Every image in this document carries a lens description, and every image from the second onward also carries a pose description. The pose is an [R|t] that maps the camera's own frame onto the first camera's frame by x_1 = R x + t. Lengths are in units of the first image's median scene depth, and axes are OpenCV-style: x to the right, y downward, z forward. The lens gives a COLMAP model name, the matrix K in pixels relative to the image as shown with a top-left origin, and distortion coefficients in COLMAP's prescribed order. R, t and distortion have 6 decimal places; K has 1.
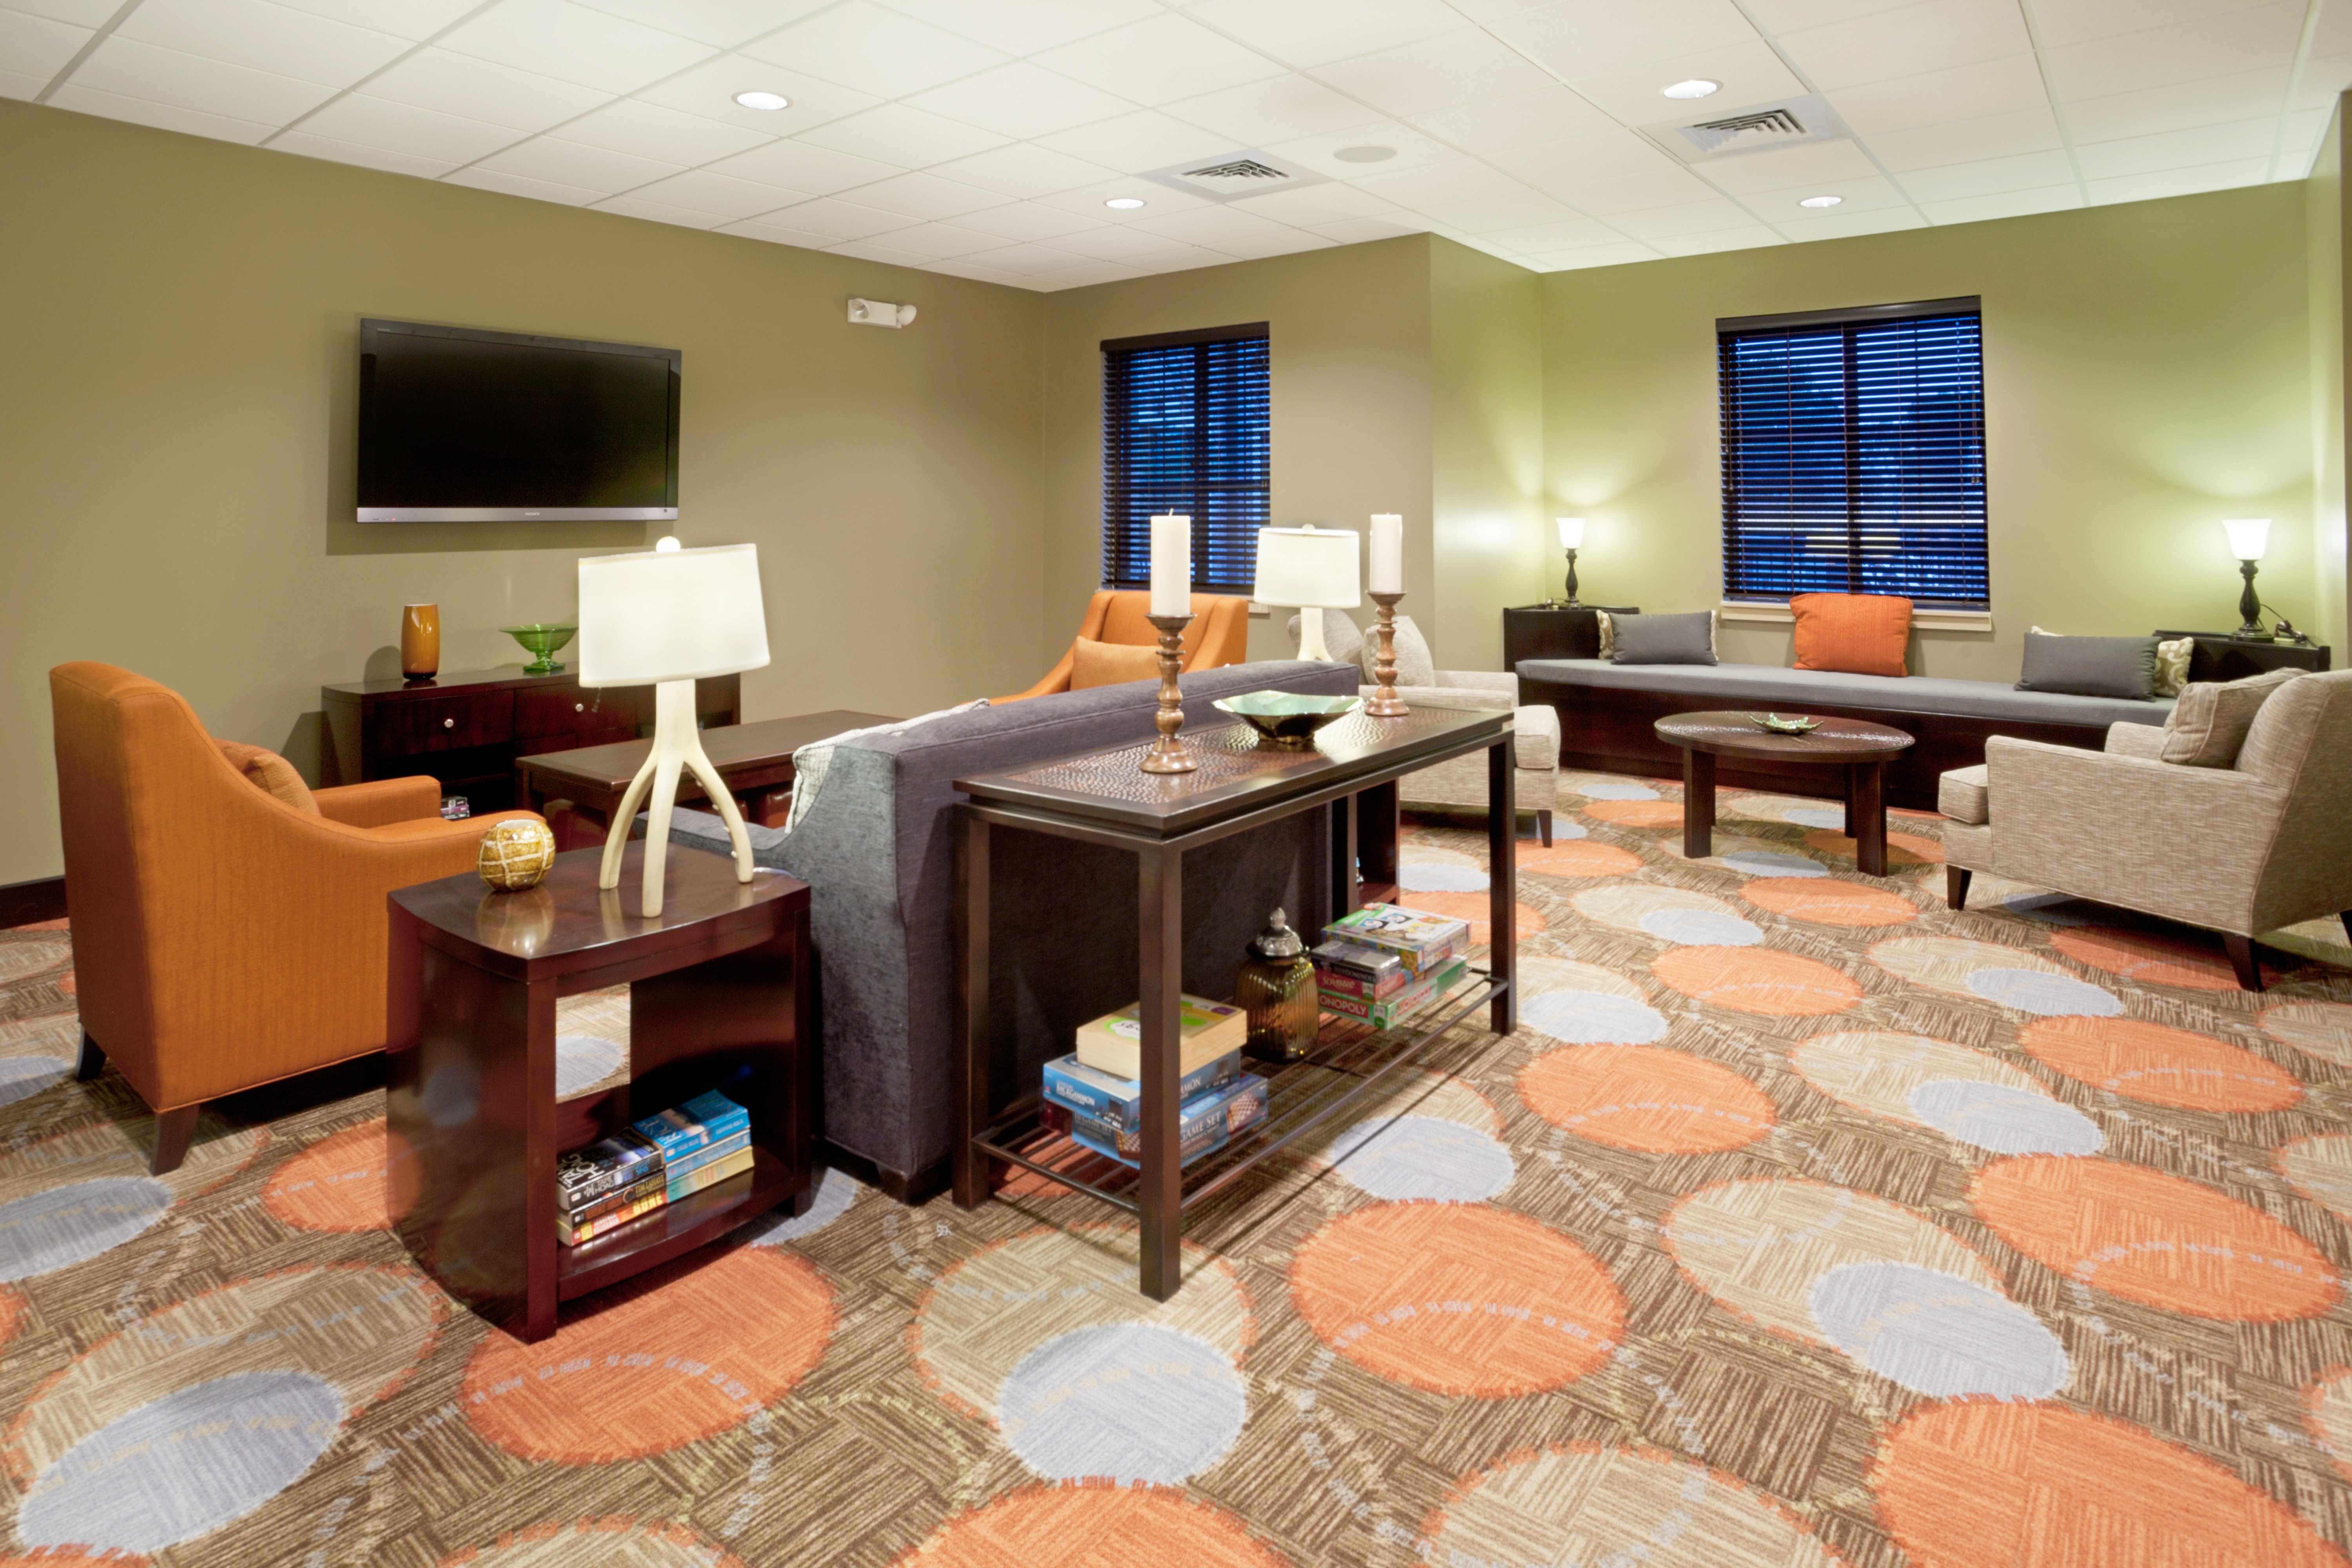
lens RADIAL K [[1124.8, 0, 1170.1], [0, 1124.8, 799.2], [0, 0, 1]] dist [-0.059303, 0.024812]
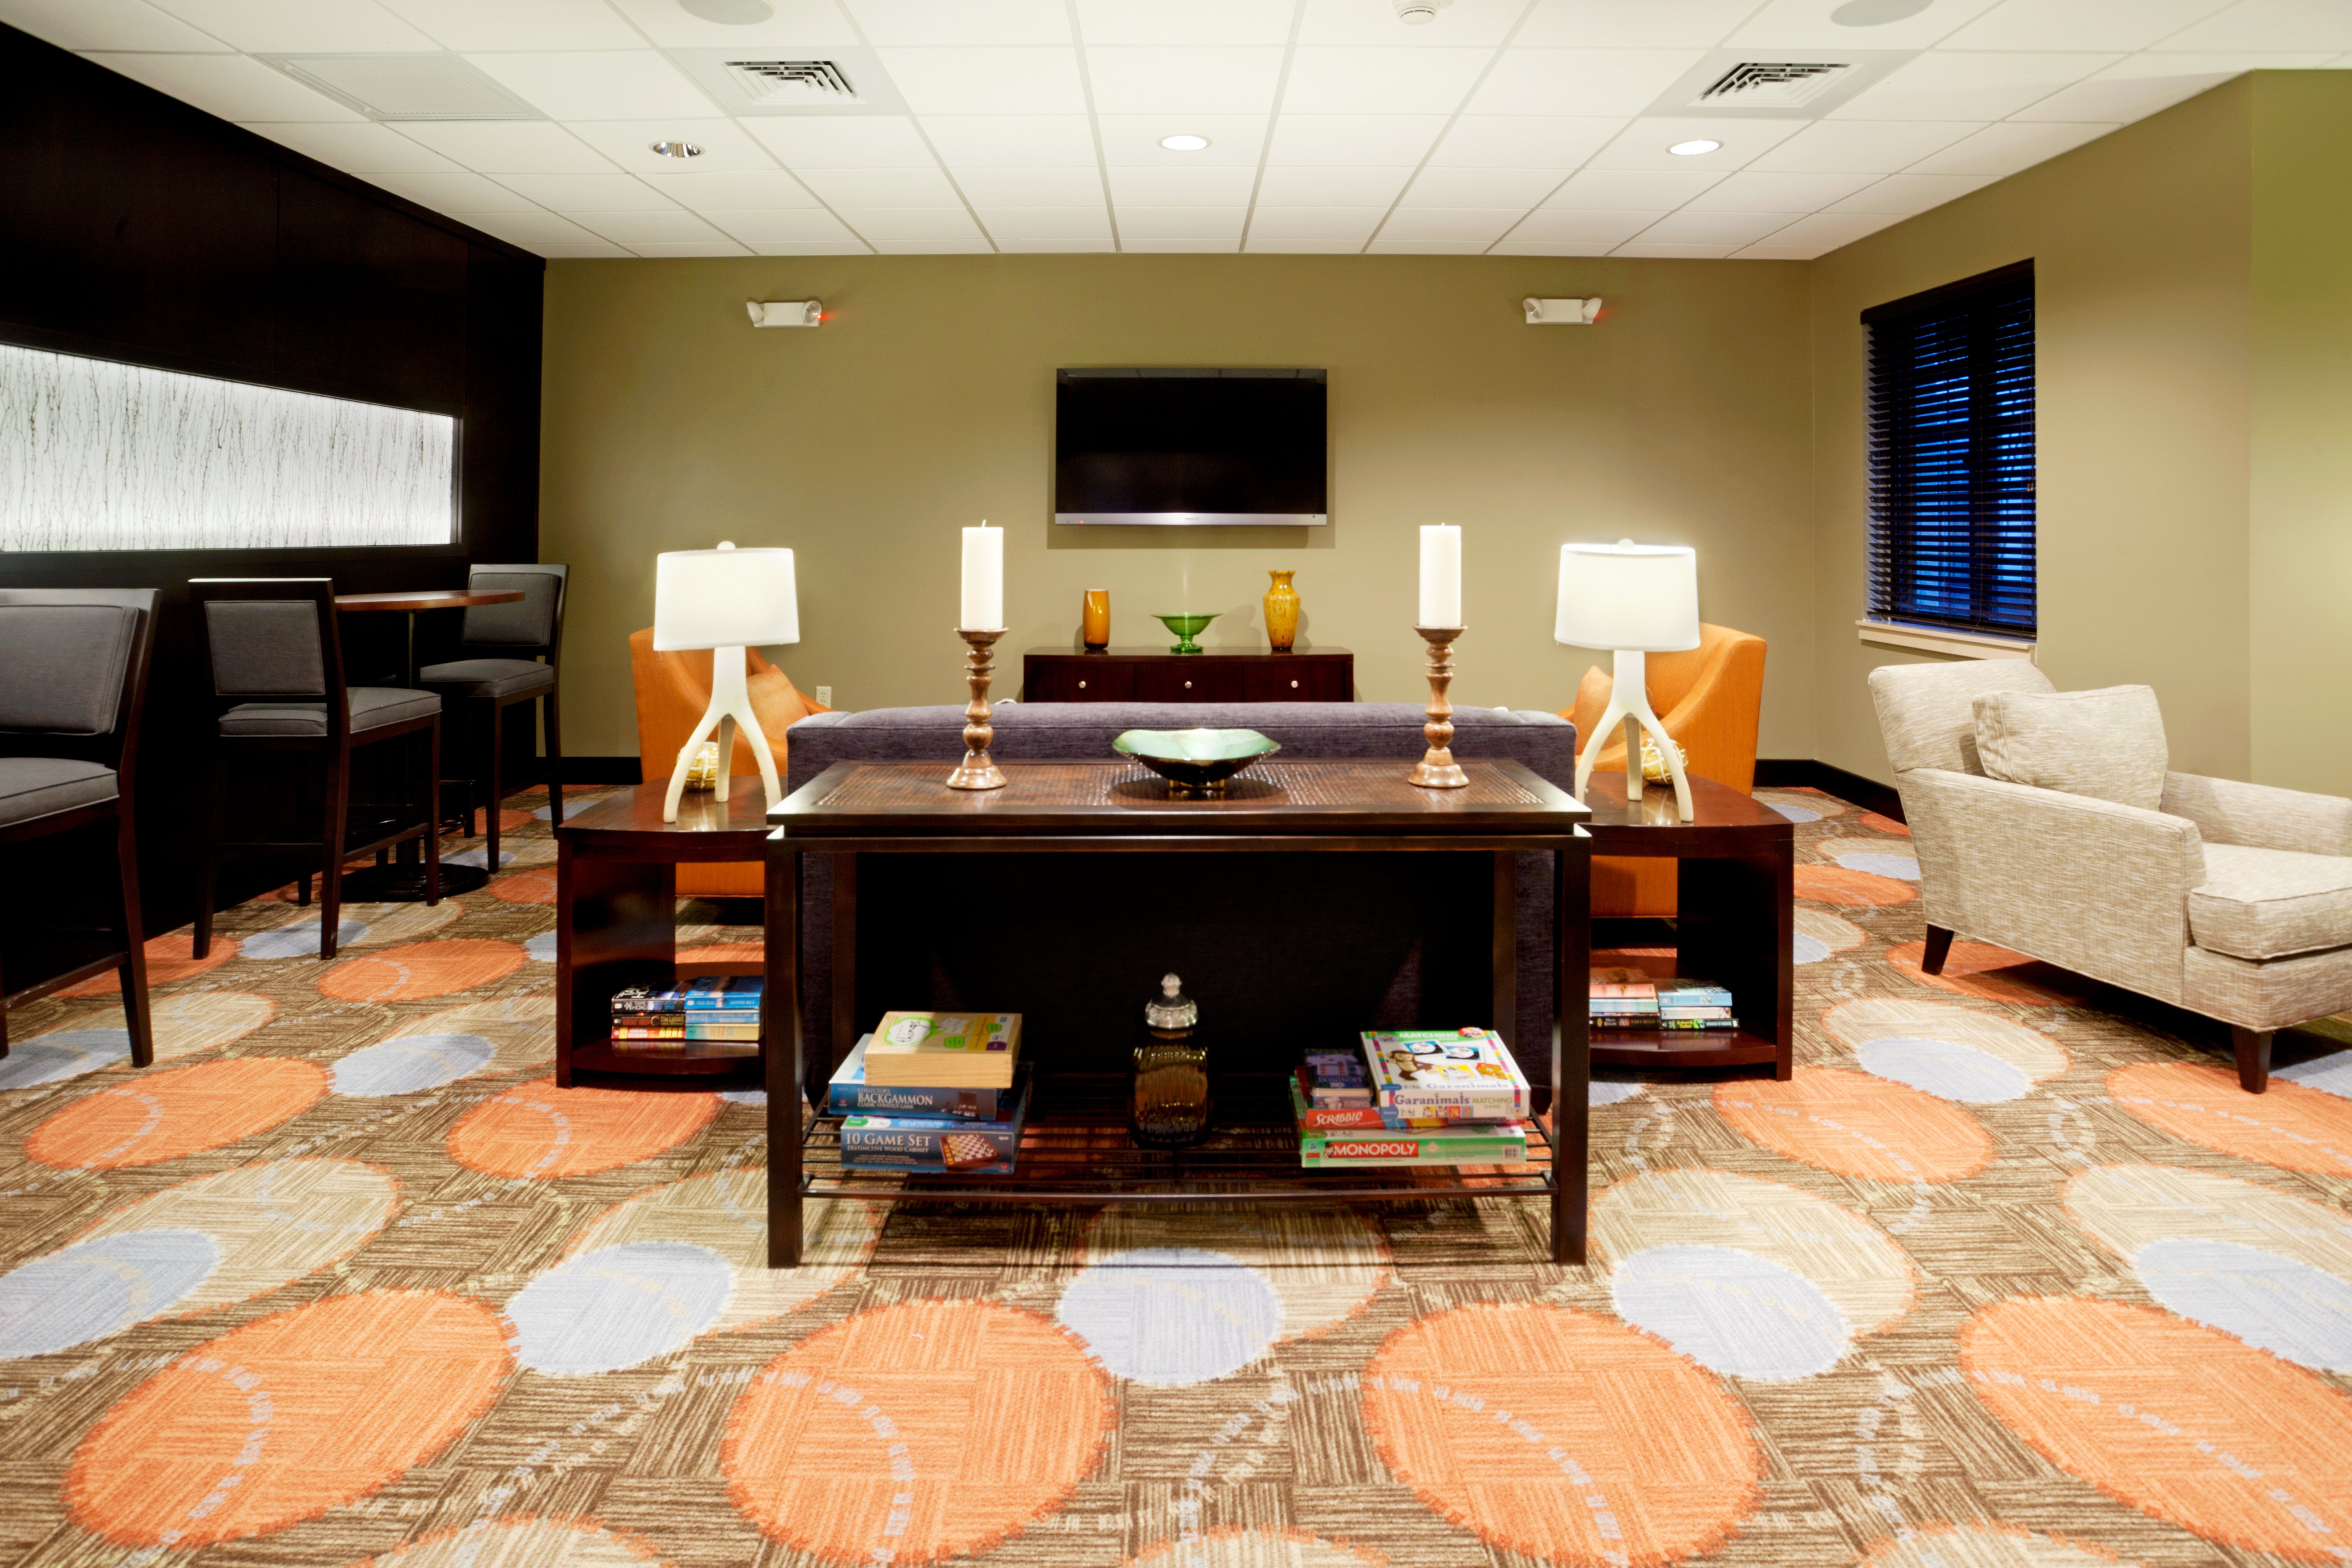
lens RADIAL K [[1124.8, 0, 1170.1], [0, 1124.8, 799.2], [0, 0, 1]] dist [-0.059303, 0.024812]
pose [[0.679167, 0.176088, -0.712548, 0.789985], [-0.180475, 0.981055, 0.070423, -0.111090], [0.711450, 0.080768, 0.698080, 0.424477]]
